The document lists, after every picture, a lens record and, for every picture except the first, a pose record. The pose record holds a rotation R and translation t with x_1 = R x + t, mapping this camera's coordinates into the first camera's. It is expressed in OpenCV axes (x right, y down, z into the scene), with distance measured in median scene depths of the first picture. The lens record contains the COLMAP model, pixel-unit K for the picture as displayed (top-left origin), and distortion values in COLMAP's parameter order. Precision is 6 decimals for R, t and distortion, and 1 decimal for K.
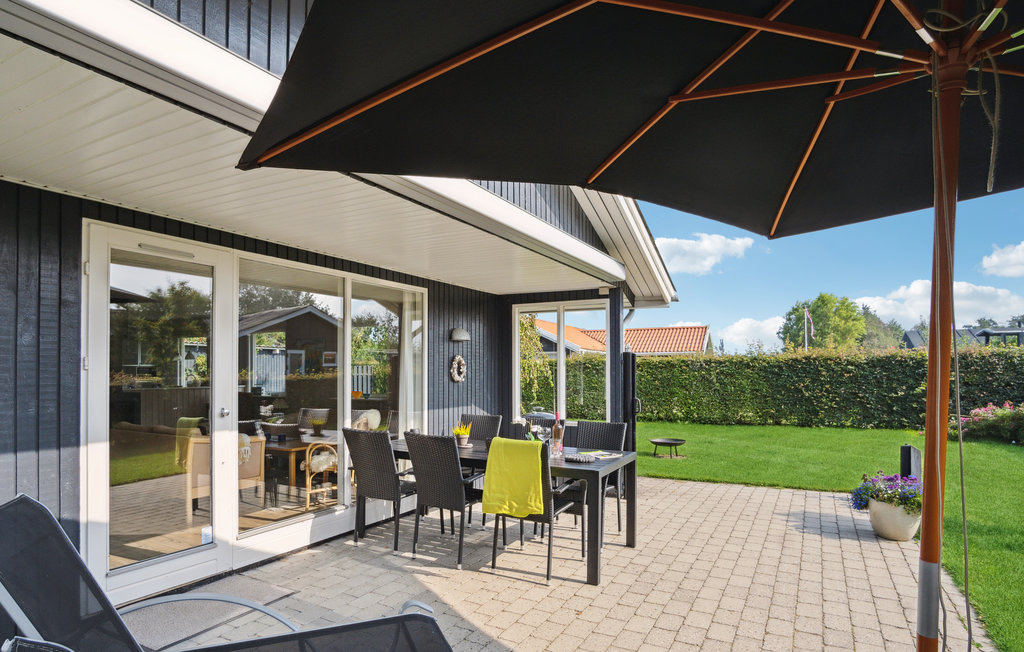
lens RADIAL K [[580.0, 0, 516.3], [0, 580.0, 362.3], [0, 0, 1]] dist [-0.018501, 0.000720]
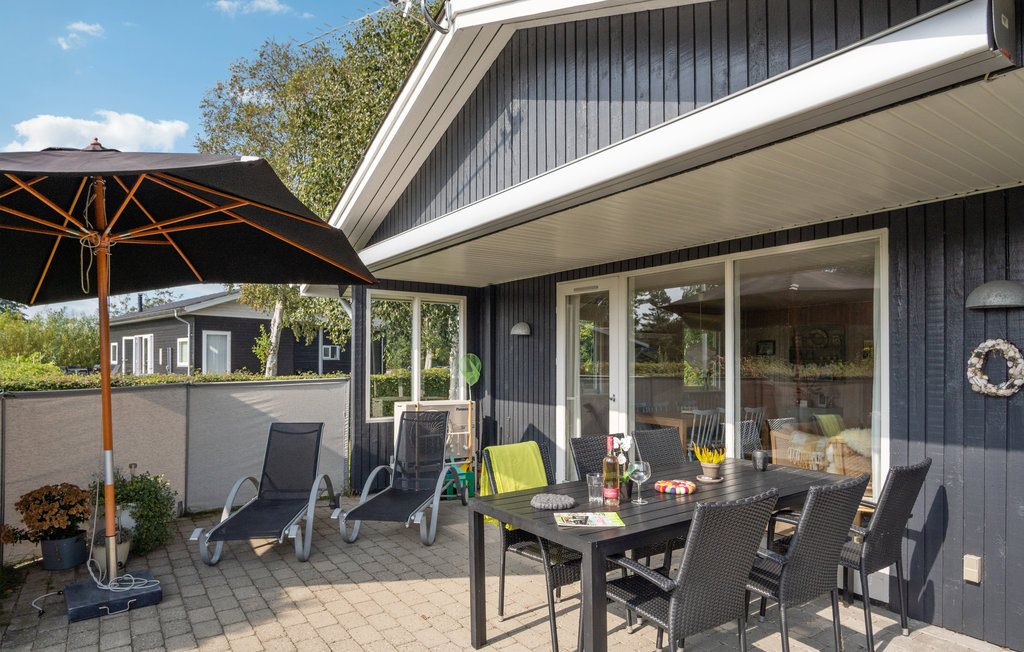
lens RADIAL K [[580.0, 0, 516.3], [0, 580.0, 362.3], [0, 0, 1]] dist [-0.018501, 0.000720]
pose [[-0.444541, 0.002469, -0.895755, 0.536328], [0.013037, 0.999908, -0.003714, 0.004188], [0.895664, -0.013329, -0.444532, 0.942530]]
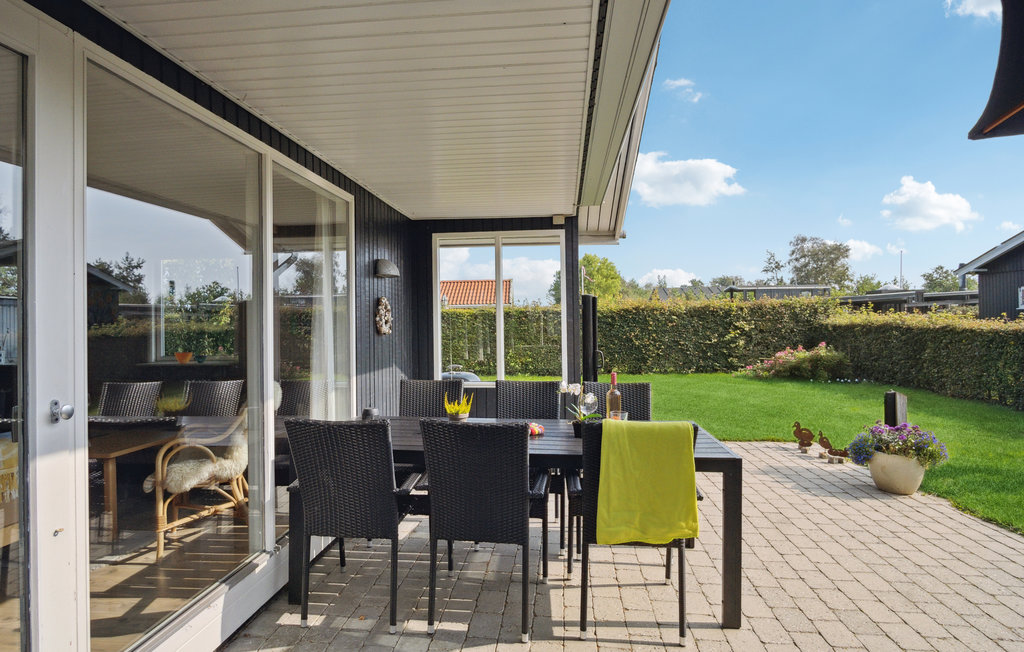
lens RADIAL K [[562.6, 0, 510.2], [0, 562.6, 319.6], [0, 0, 1]] dist [-0.002266, 0.000019]
pose [[0.924657, -0.006615, 0.380744, -0.240355], [0.004846, 0.999973, 0.005605, 0.013318], [-0.380770, -0.003337, 0.924664, 0.334218]]
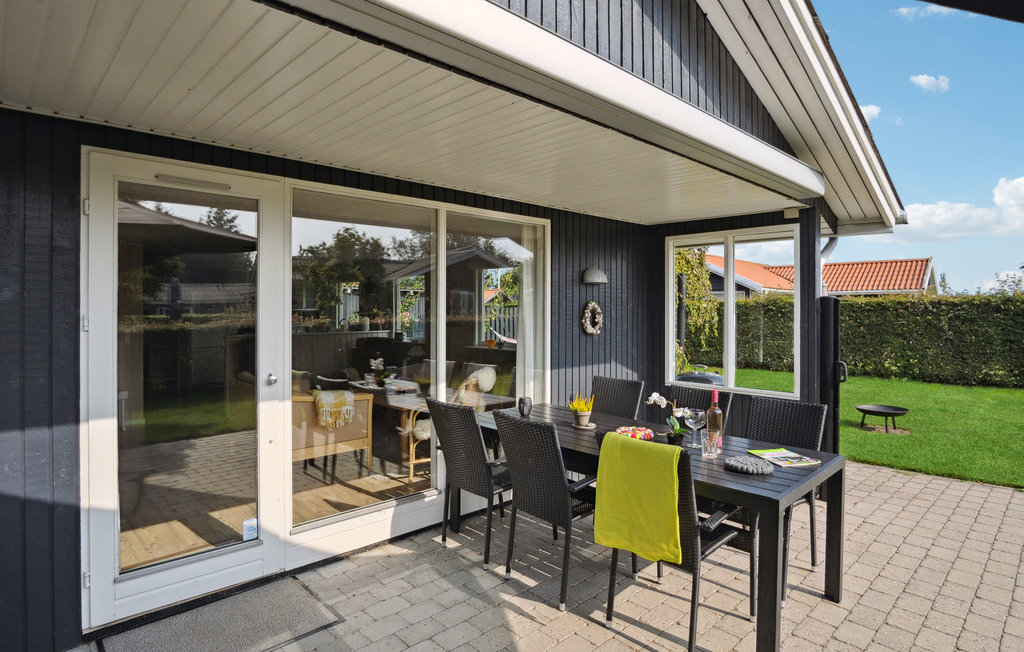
lens RADIAL K [[563.8, 0, 506.2], [0, 563.8, 309.6], [0, 0, 1]] dist [-0.025072, 0.001003]
pose [[0.948531, 0.001798, -0.316679, 0.037788], [0.003163, 0.999880, 0.015151, -0.014955], [0.316668, -0.015373, 0.948412, 0.239975]]
